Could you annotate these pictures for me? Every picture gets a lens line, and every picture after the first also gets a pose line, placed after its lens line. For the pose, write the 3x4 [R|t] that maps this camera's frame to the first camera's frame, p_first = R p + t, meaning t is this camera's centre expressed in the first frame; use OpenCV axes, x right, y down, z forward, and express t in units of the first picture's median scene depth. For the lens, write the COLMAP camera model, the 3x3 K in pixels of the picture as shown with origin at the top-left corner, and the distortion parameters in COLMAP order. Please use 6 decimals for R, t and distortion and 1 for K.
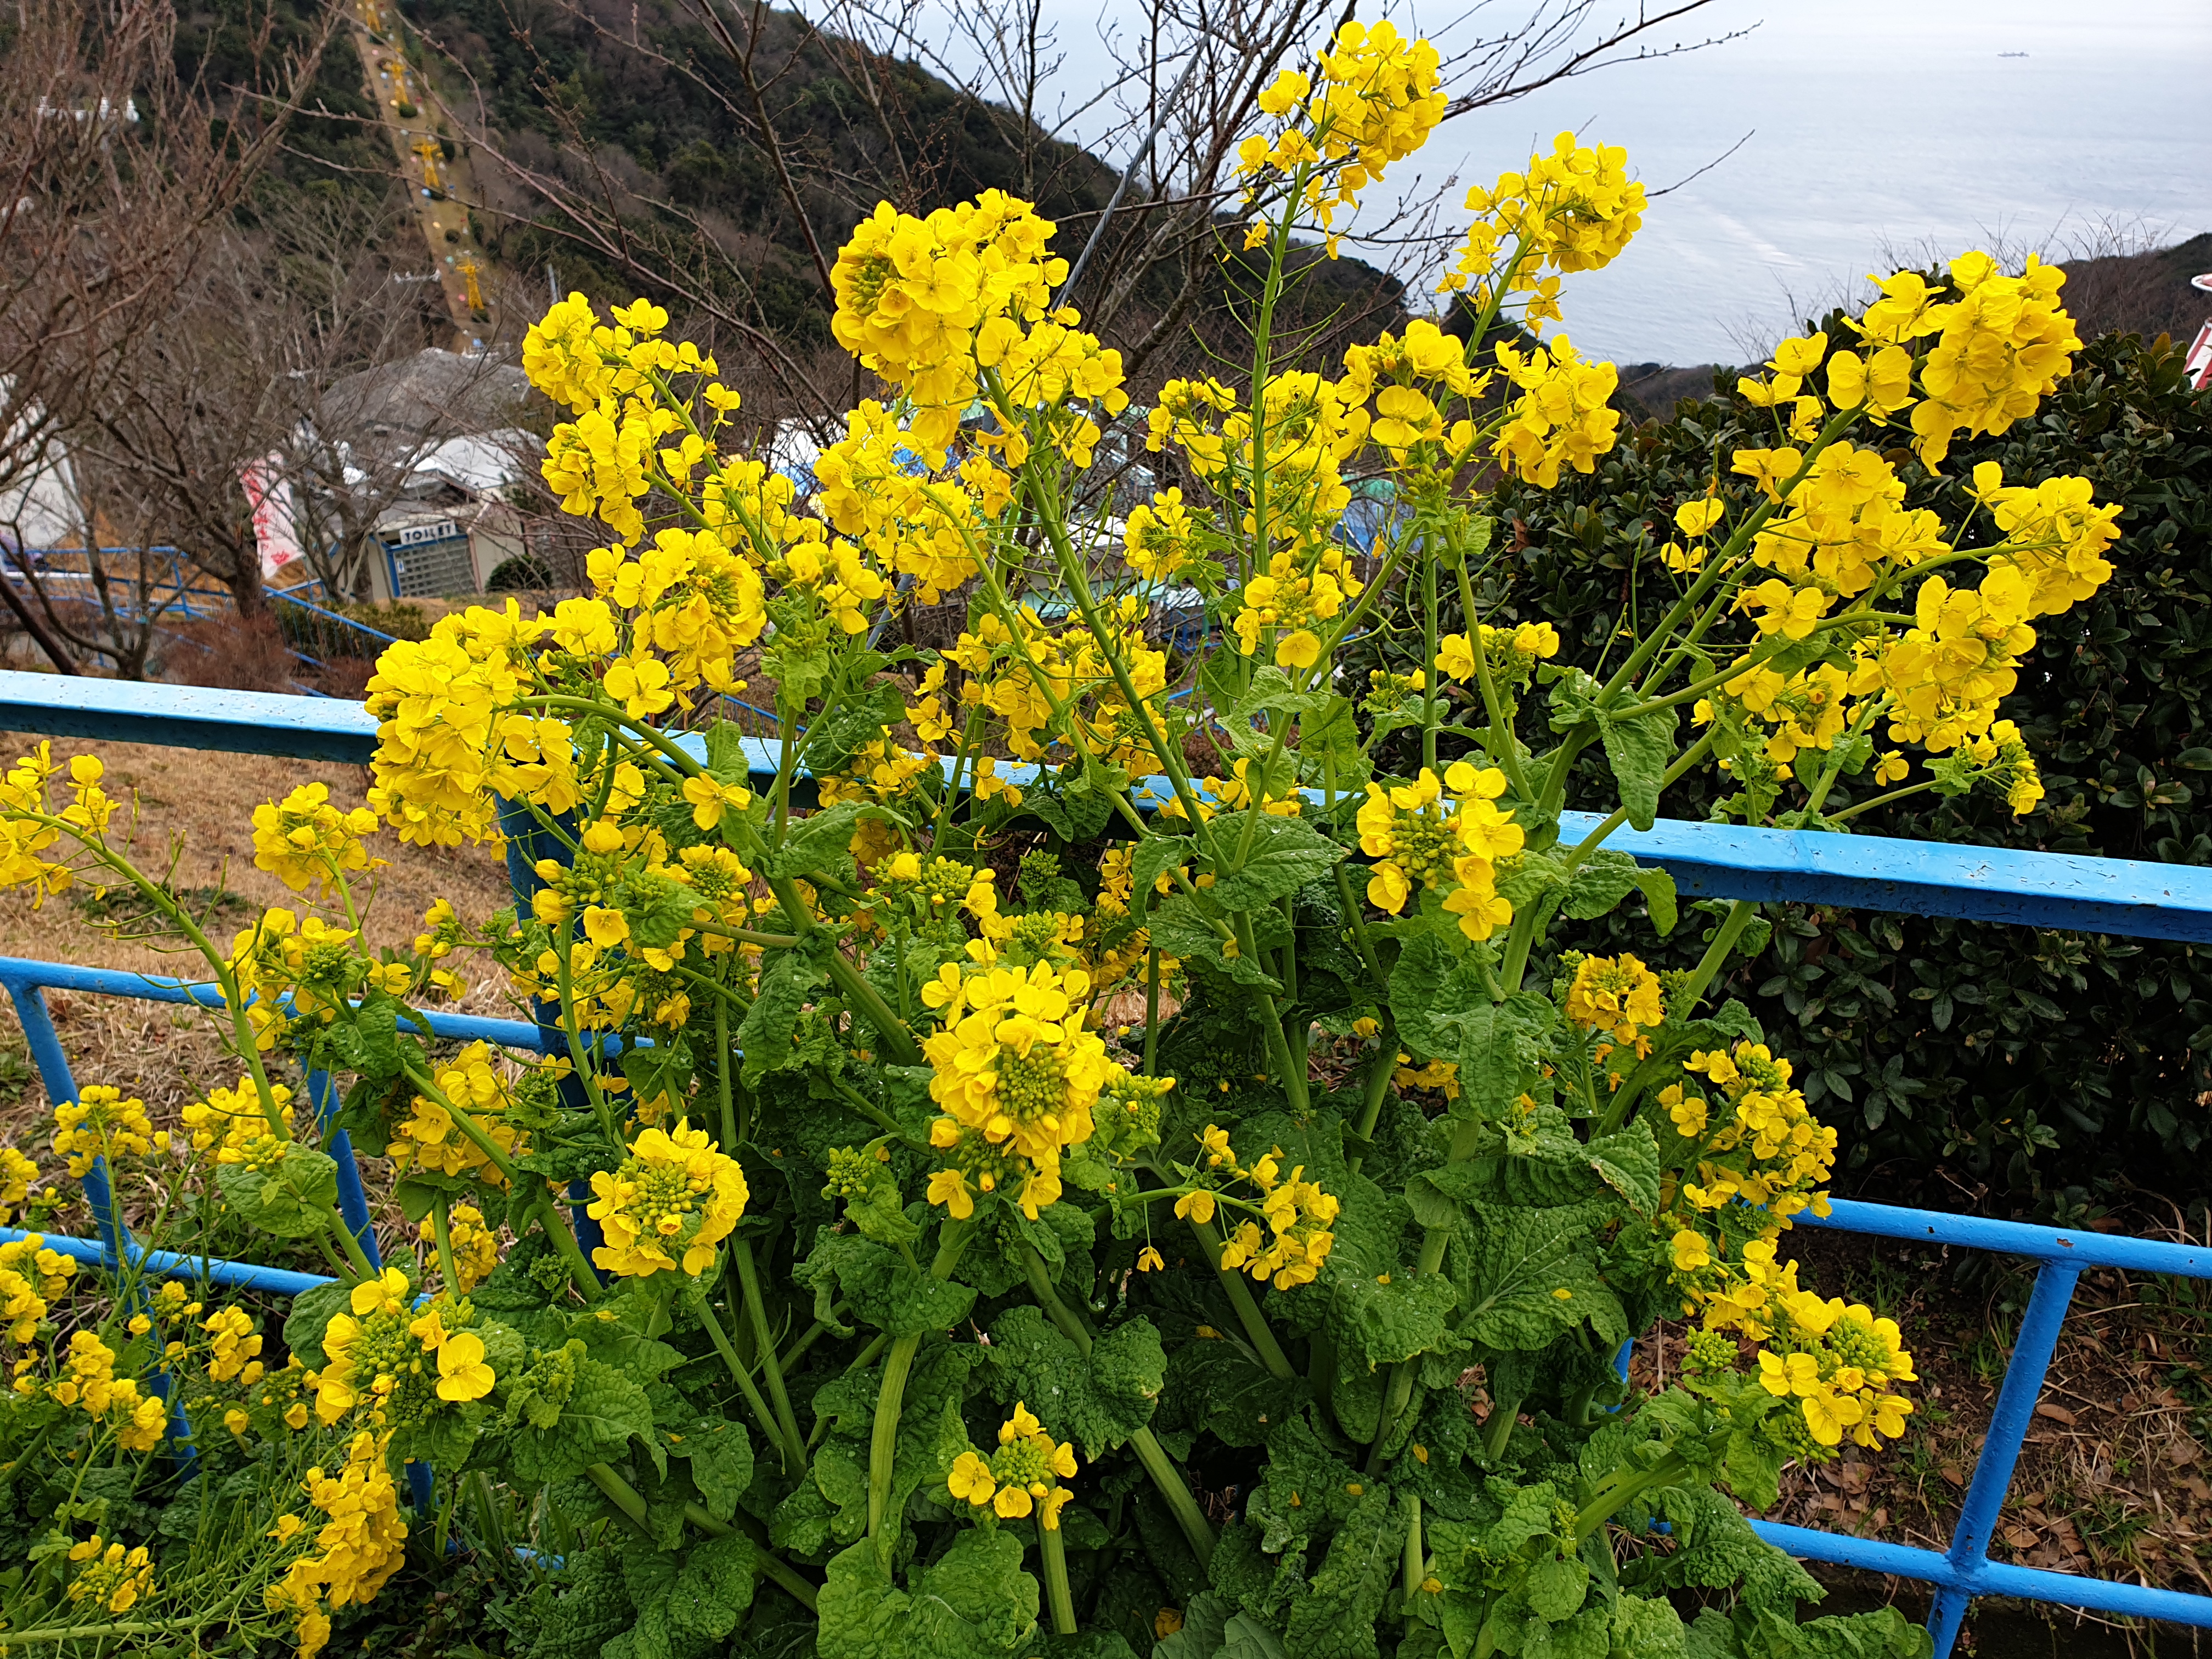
lens RADIAL K [[1721.3, 0, 1112.0], [0, 1721.3, 829.1], [0, 0, 1]] dist [0.012078, -0.003096]
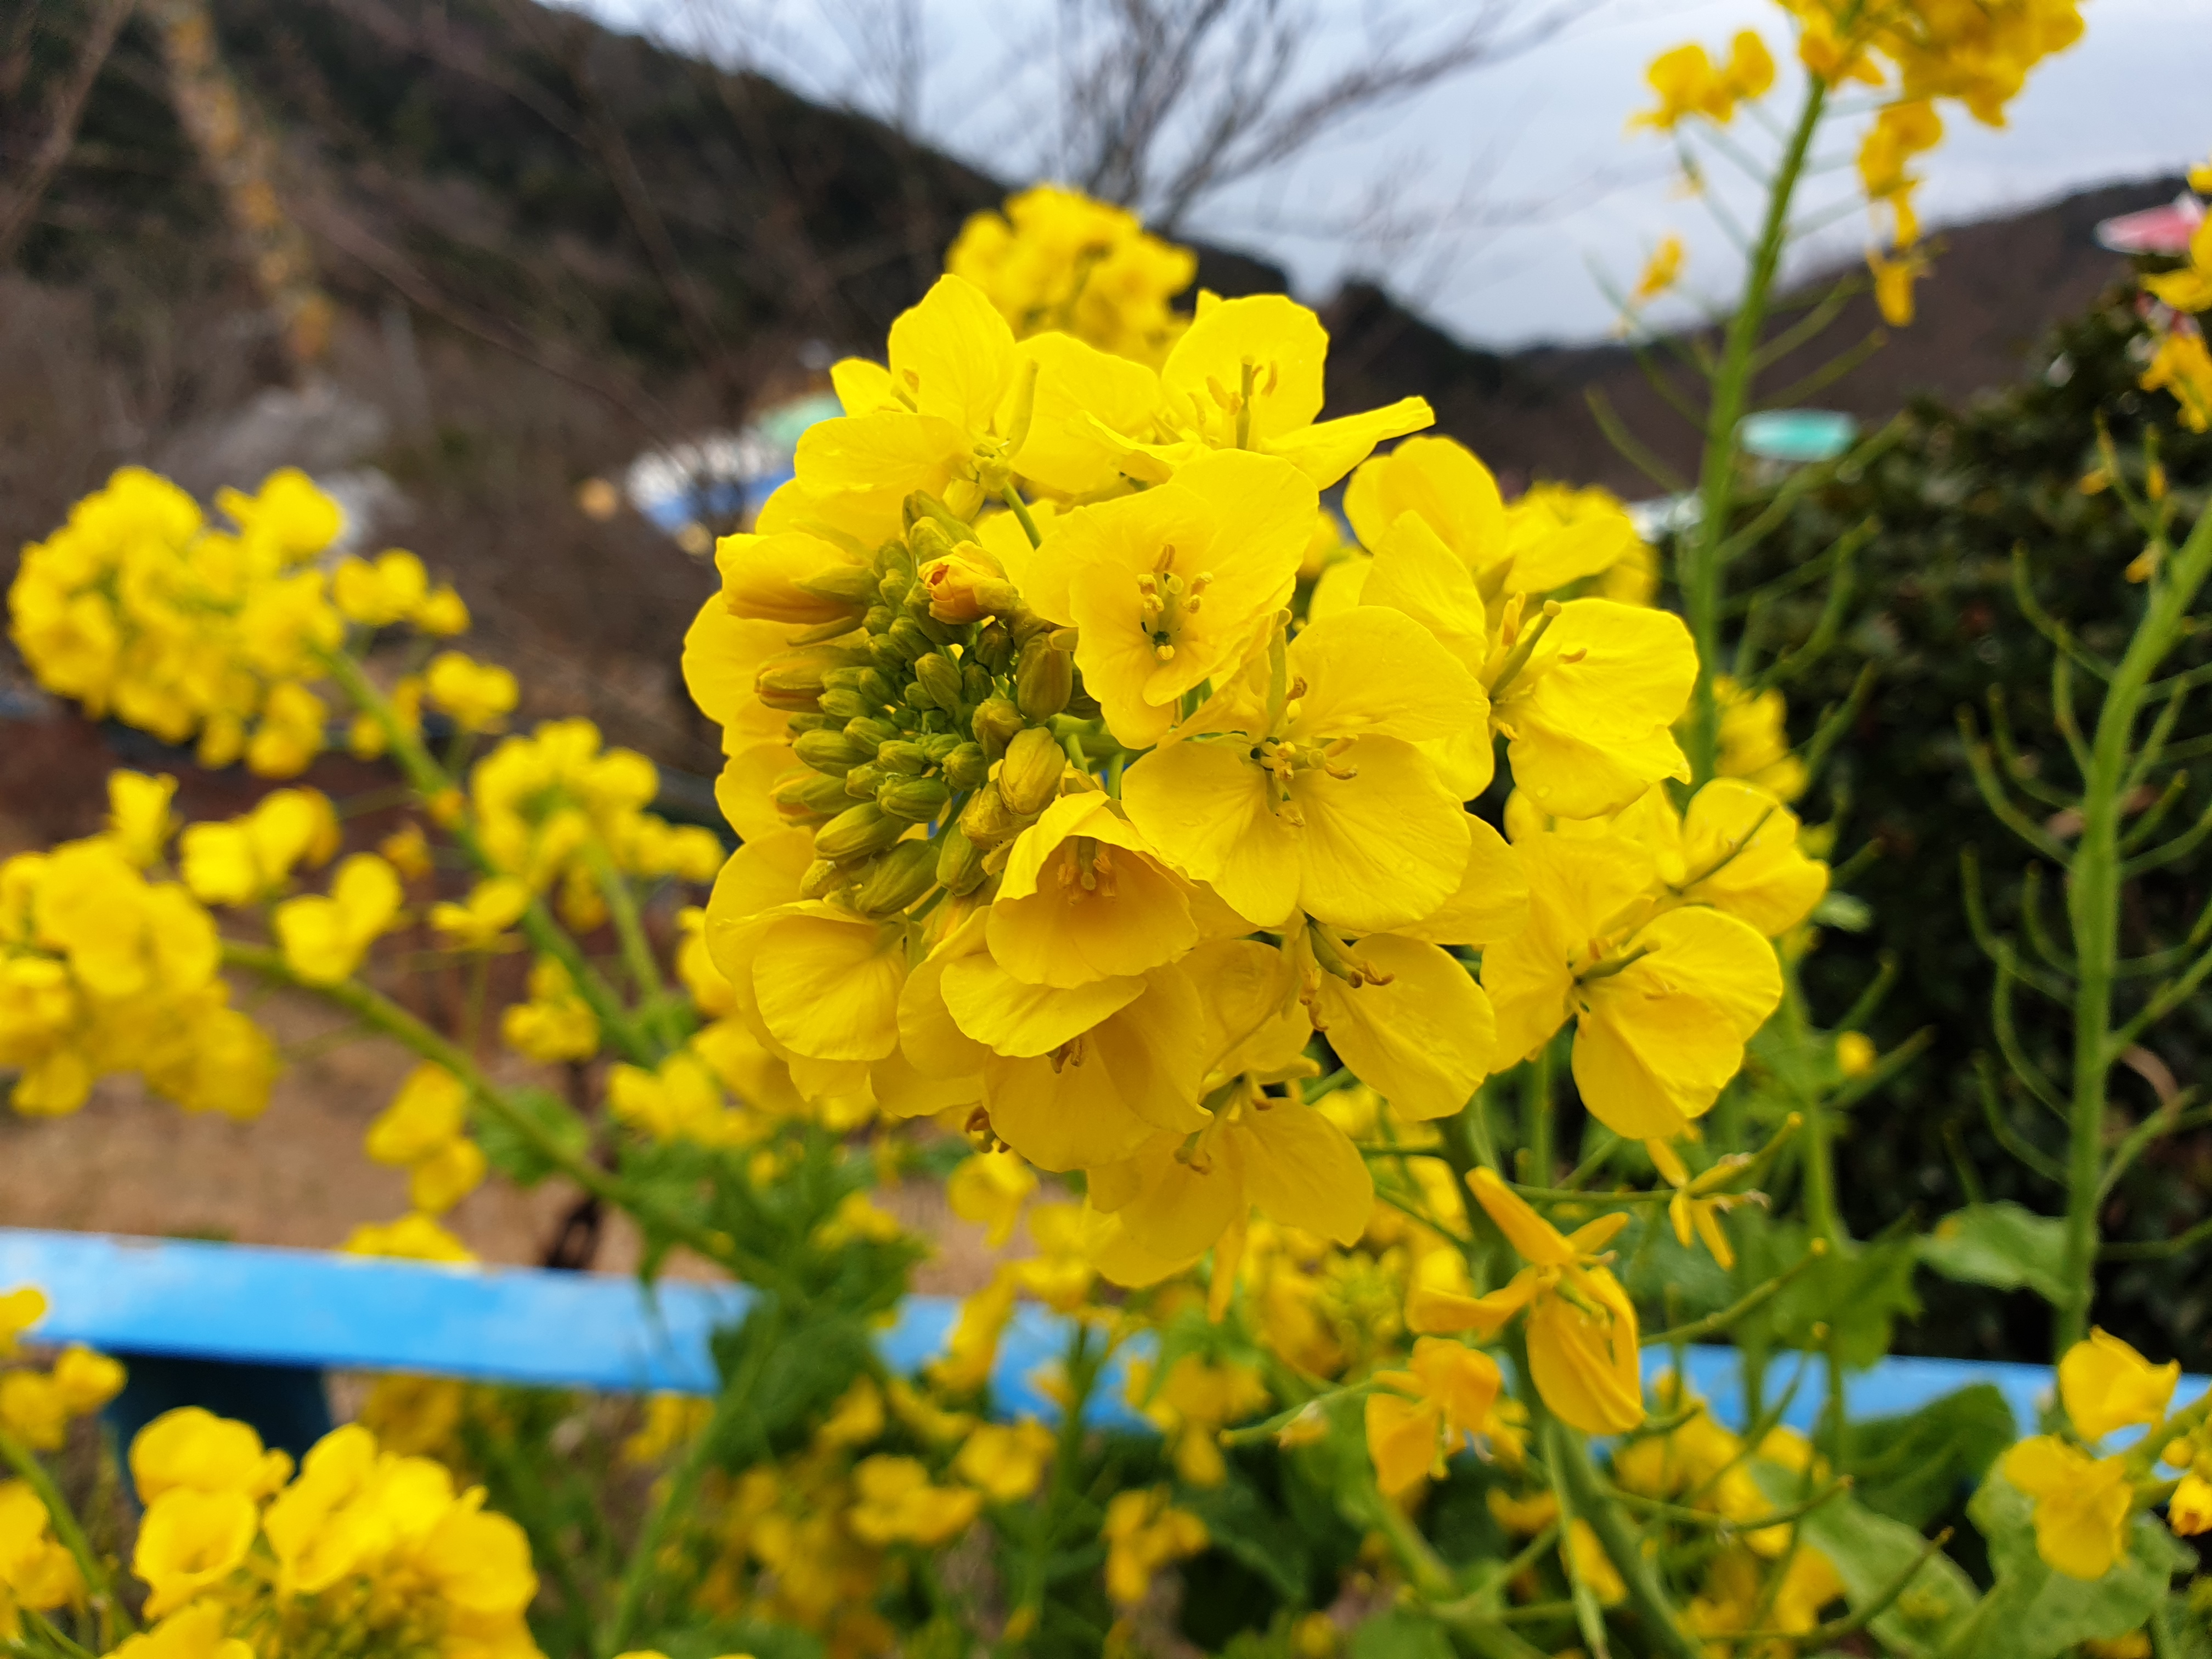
lens RADIAL K [[1721.3, 0, 1099.9], [0, 1721.3, 829.7], [0, 0, 1]] dist [0.012078, -0.003096]
pose [[0.995746, -0.080426, 0.044963, -0.082516], [0.080230, 0.996757, 0.006152, -0.195904], [-0.045312, -0.002518, 0.998970, 0.522393]]
